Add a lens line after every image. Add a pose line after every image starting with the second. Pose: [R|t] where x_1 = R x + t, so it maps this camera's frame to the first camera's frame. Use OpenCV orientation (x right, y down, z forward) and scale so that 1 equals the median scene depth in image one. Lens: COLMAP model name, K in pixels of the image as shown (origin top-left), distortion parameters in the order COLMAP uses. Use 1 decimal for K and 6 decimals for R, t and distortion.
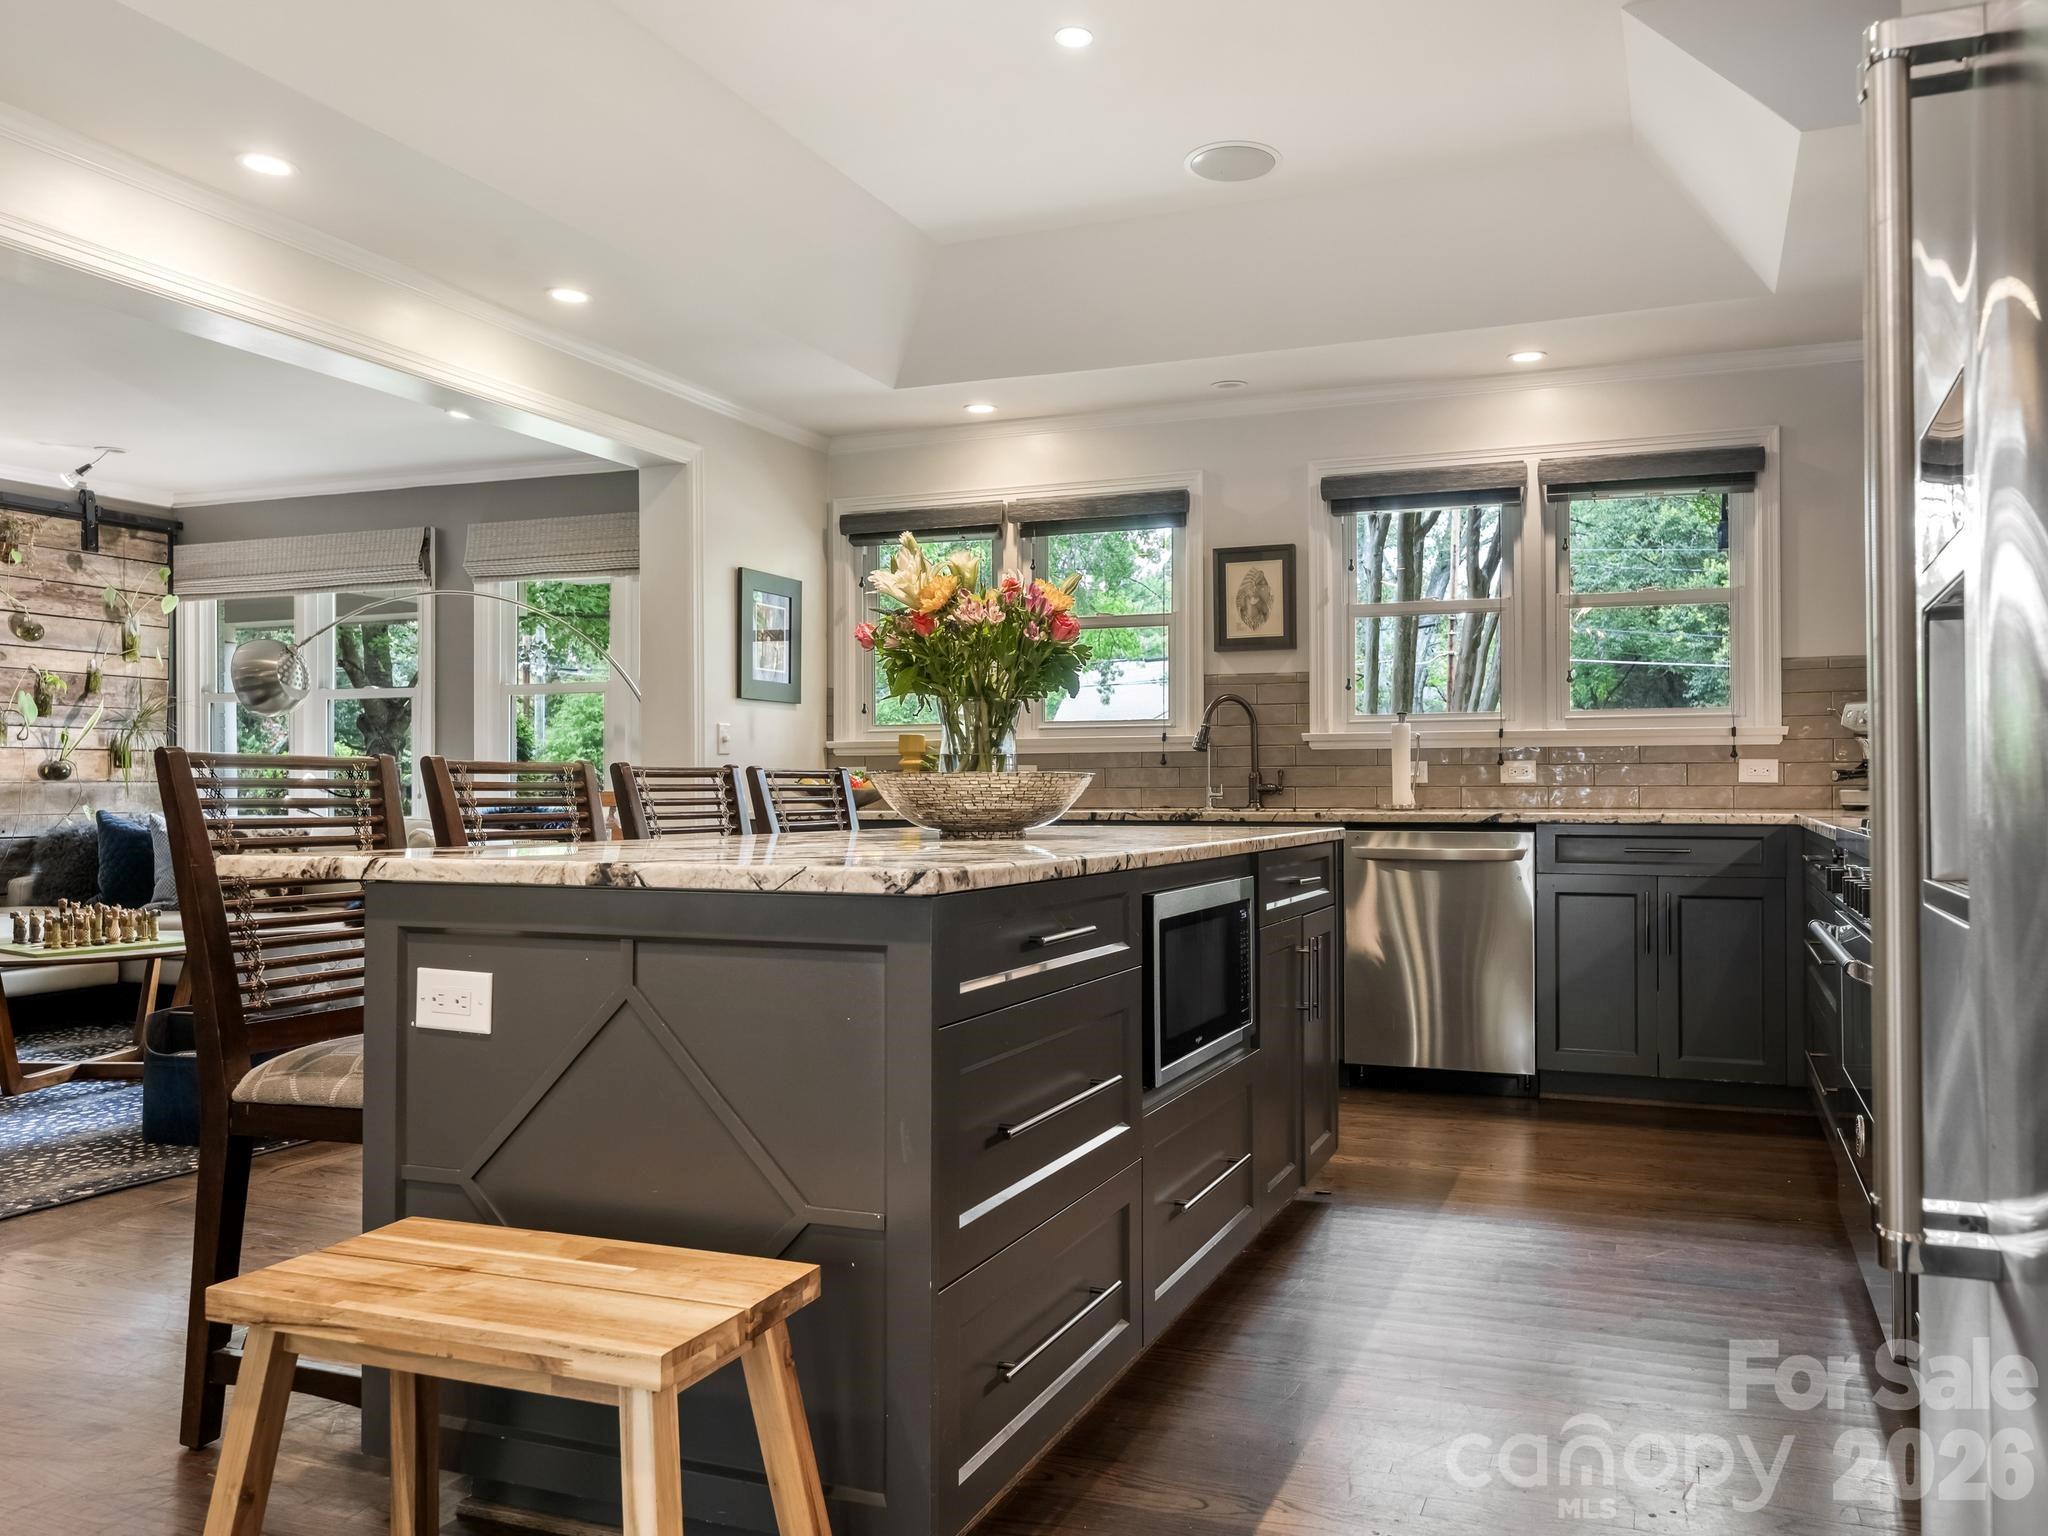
lens RADIAL K [[1547.4, 0, 1138.5], [0, 1547.4, 769.2], [0, 0, 1]] dist [0.000900, 0.014223]
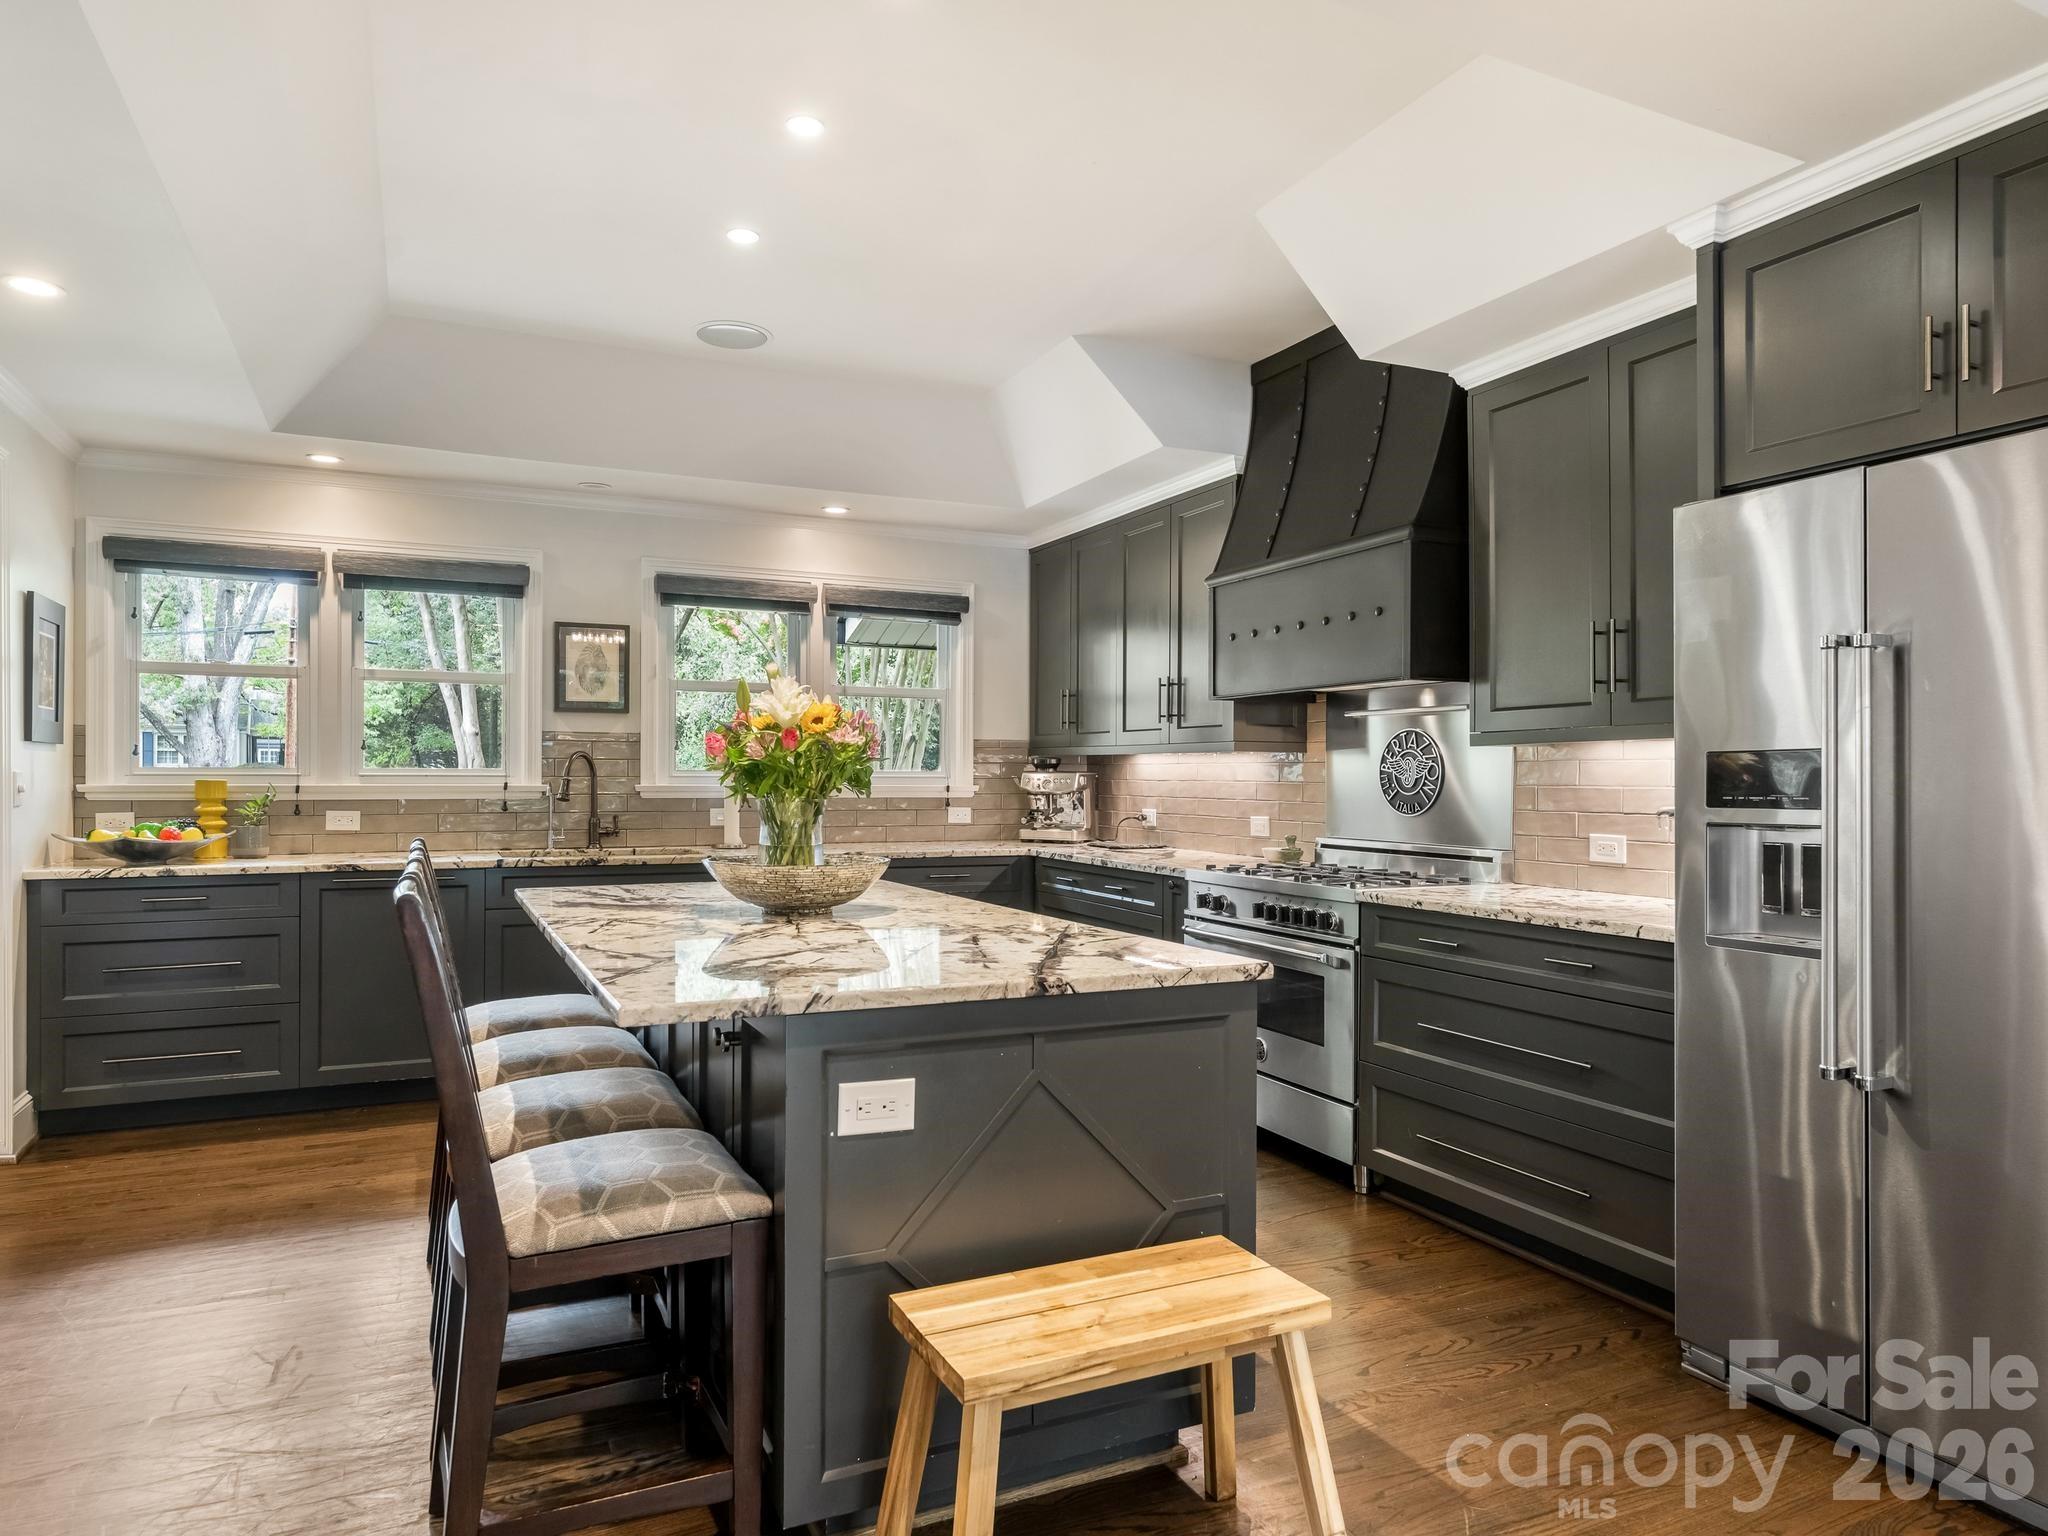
lens RADIAL K [[1301.4, 0, 1008.6], [0, 1301.4, 780.2], [0, 0, 1]] dist [0.006007, -0.016420]
pose [[0.693148, 0.002505, 0.720791, -0.419188], [-0.015701, 0.999809, 0.011623, -0.042960], [-0.720625, -0.019373, 0.693055, 0.095549]]
